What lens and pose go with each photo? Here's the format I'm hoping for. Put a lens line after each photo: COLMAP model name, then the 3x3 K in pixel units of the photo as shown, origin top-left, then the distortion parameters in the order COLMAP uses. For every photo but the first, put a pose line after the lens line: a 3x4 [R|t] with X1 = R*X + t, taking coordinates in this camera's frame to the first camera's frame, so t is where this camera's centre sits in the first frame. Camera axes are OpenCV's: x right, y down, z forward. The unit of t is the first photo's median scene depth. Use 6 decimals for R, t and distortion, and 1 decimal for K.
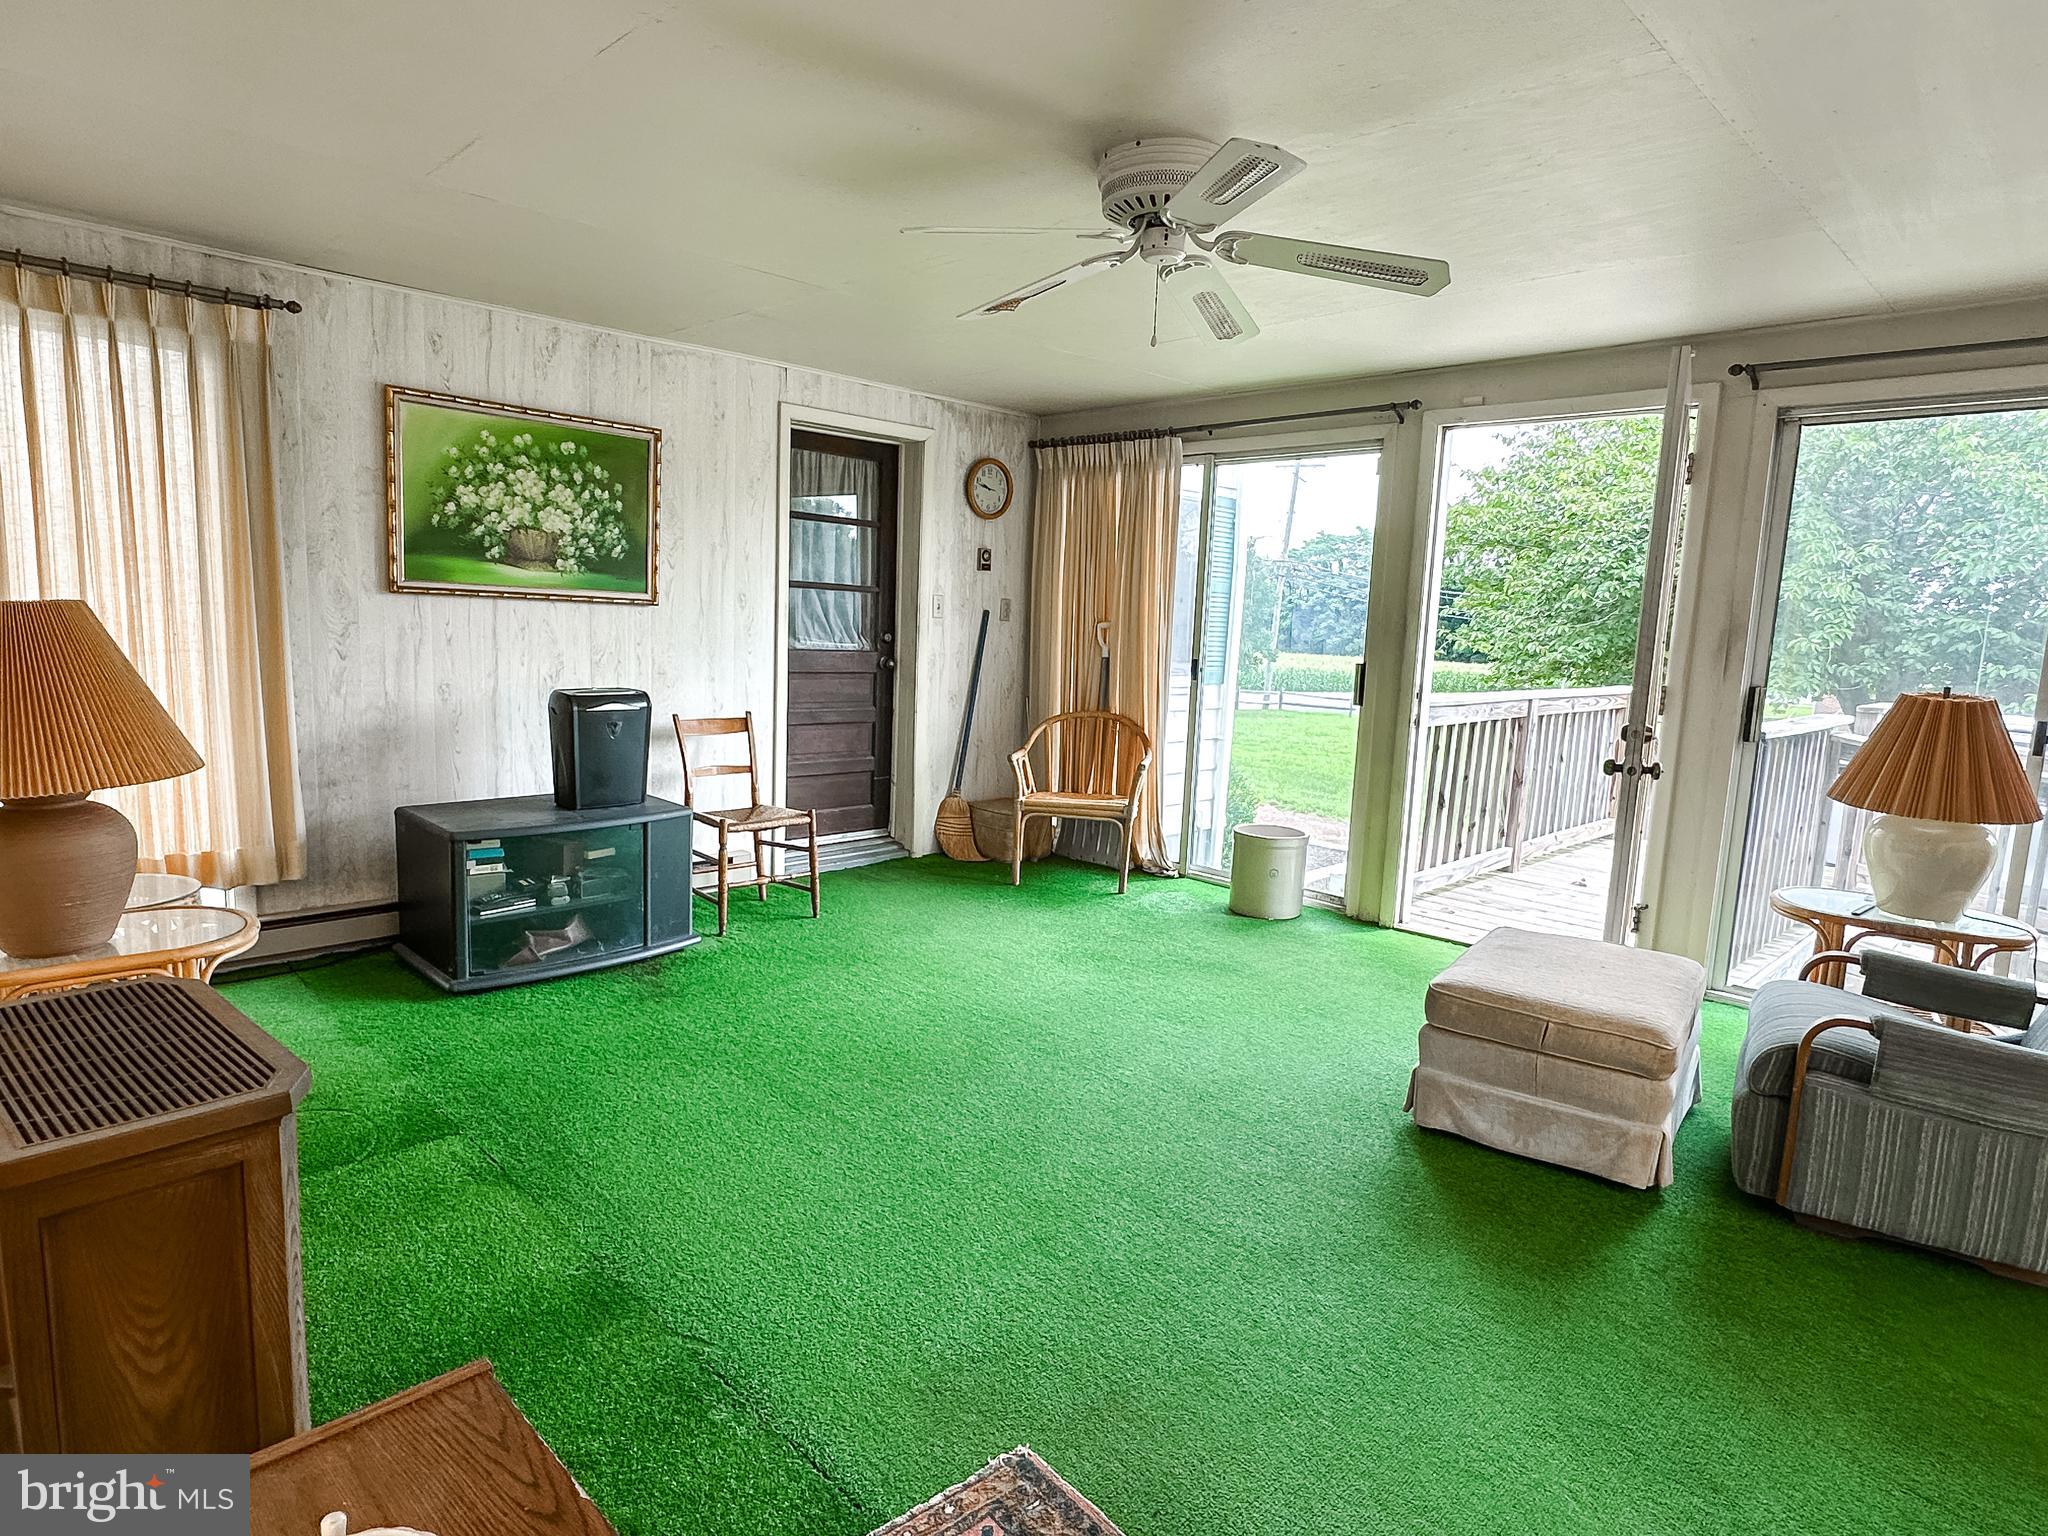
lens RADIAL K [[1139.9, 0, 1024.0], [0, 1139.9, 768.0], [0, 0, 1]] dist [-0.002127, -0.000879]
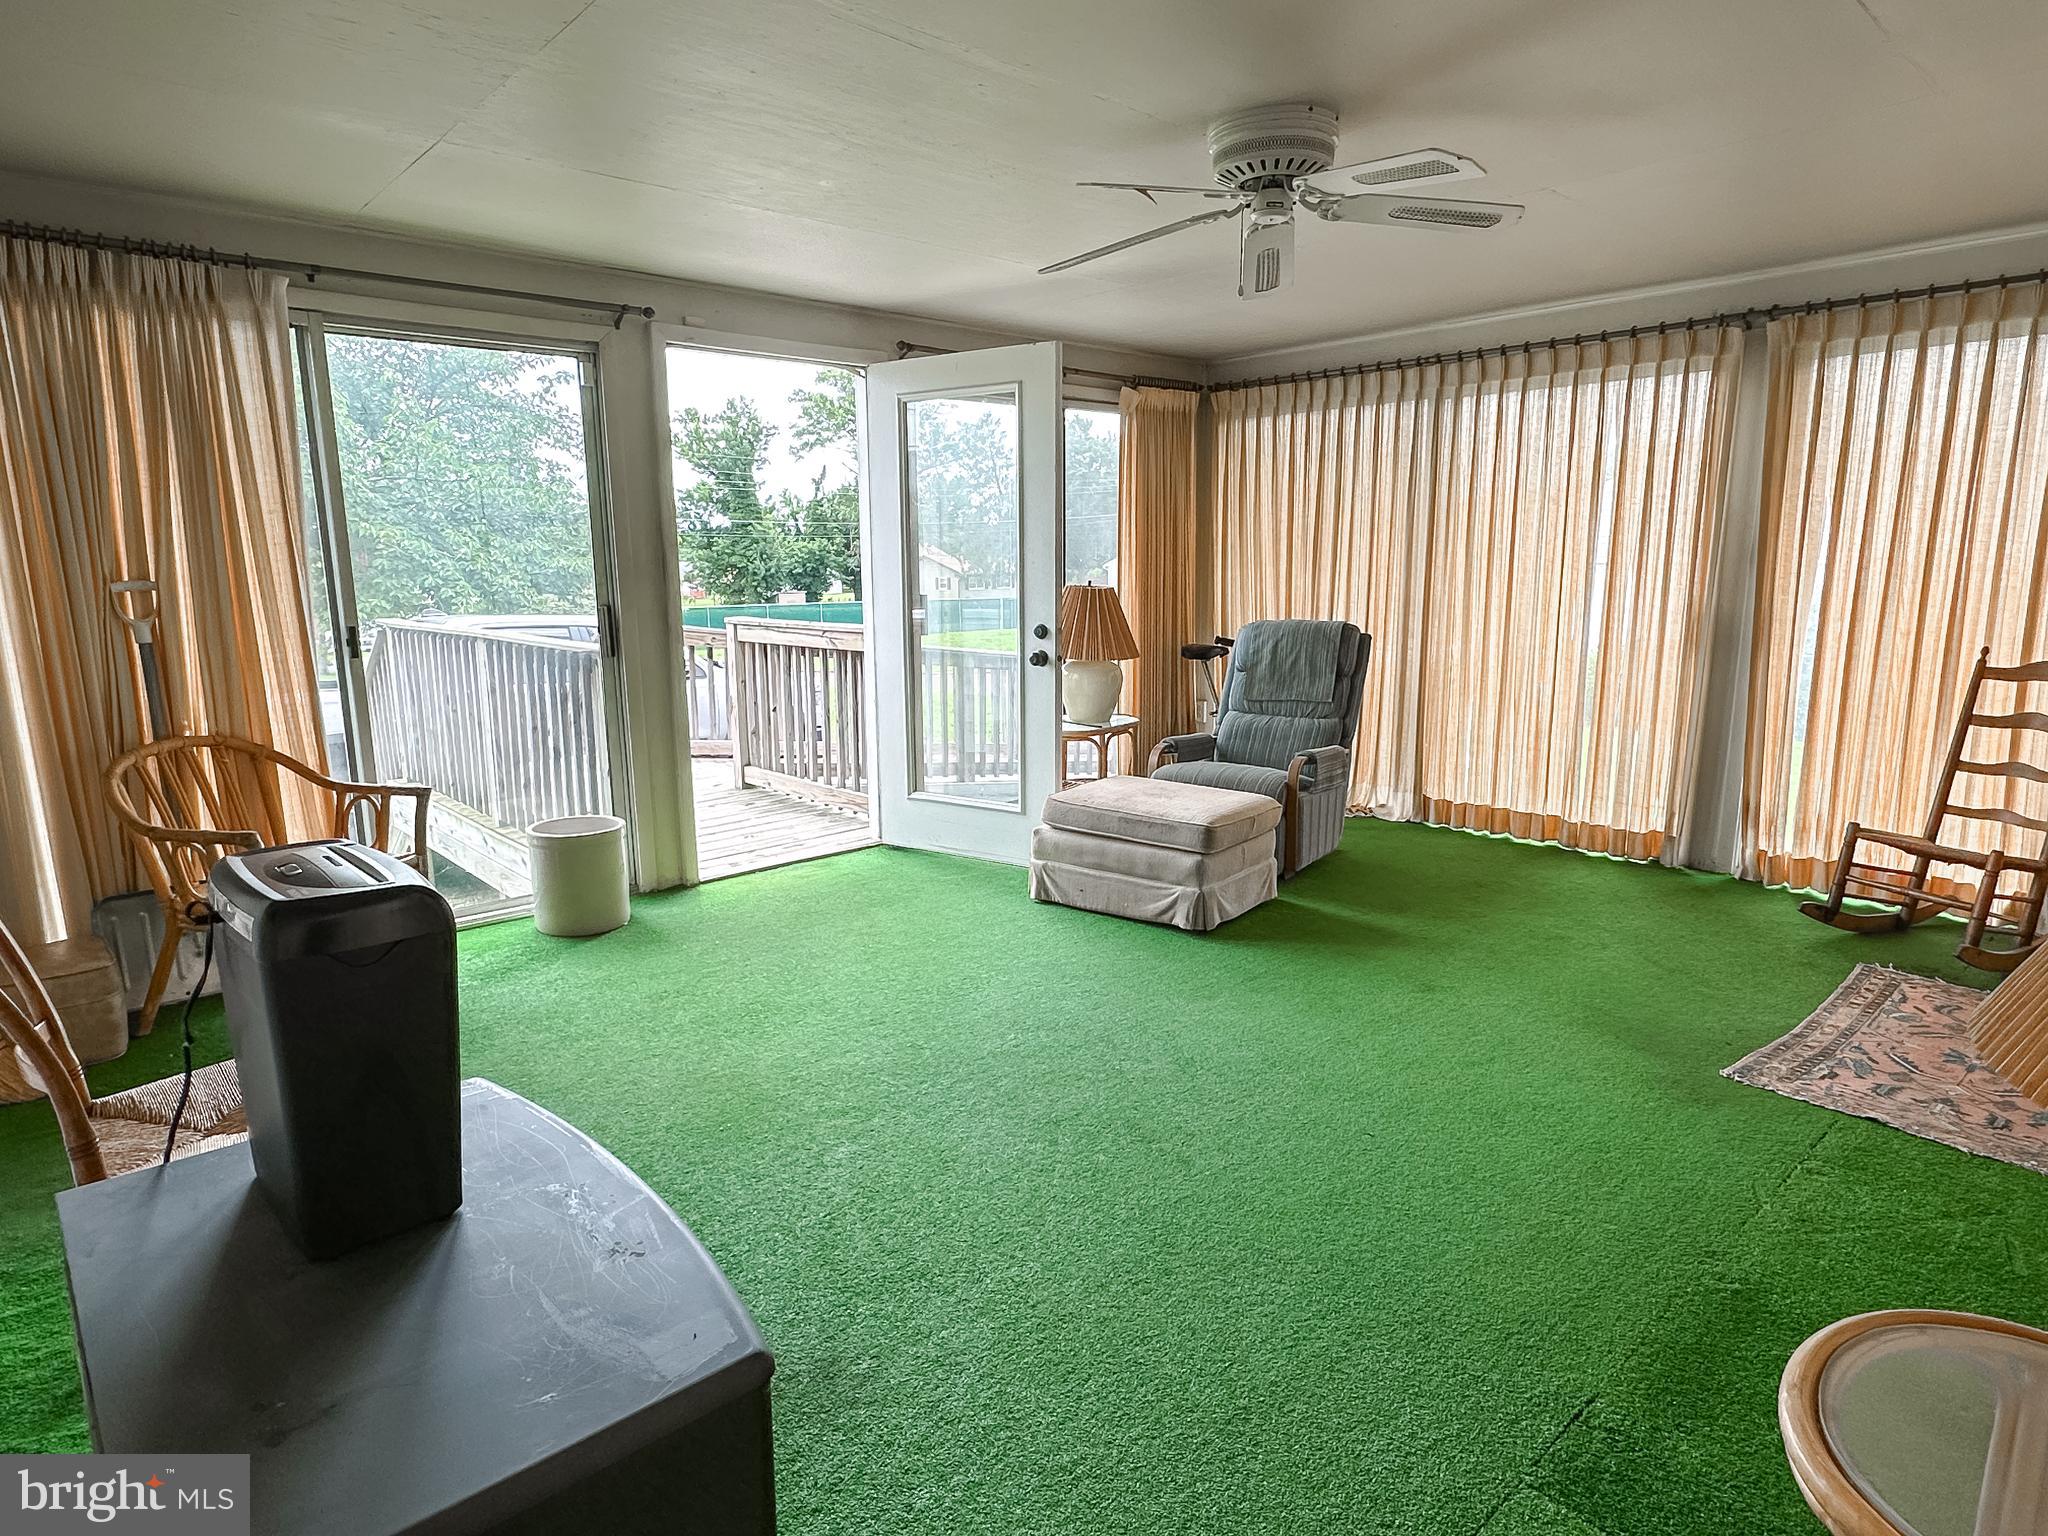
lens RADIAL K [[1139.9, 0, 1024.0], [0, 1139.9, 768.0], [0, 0, 1]] dist [-0.002127, -0.000879]
pose [[0.069186, -0.223106, 0.972336, -0.592935], [0.144098, 0.966685, 0.211556, -0.119790], [-0.987142, 0.125475, 0.099030, 0.666643]]
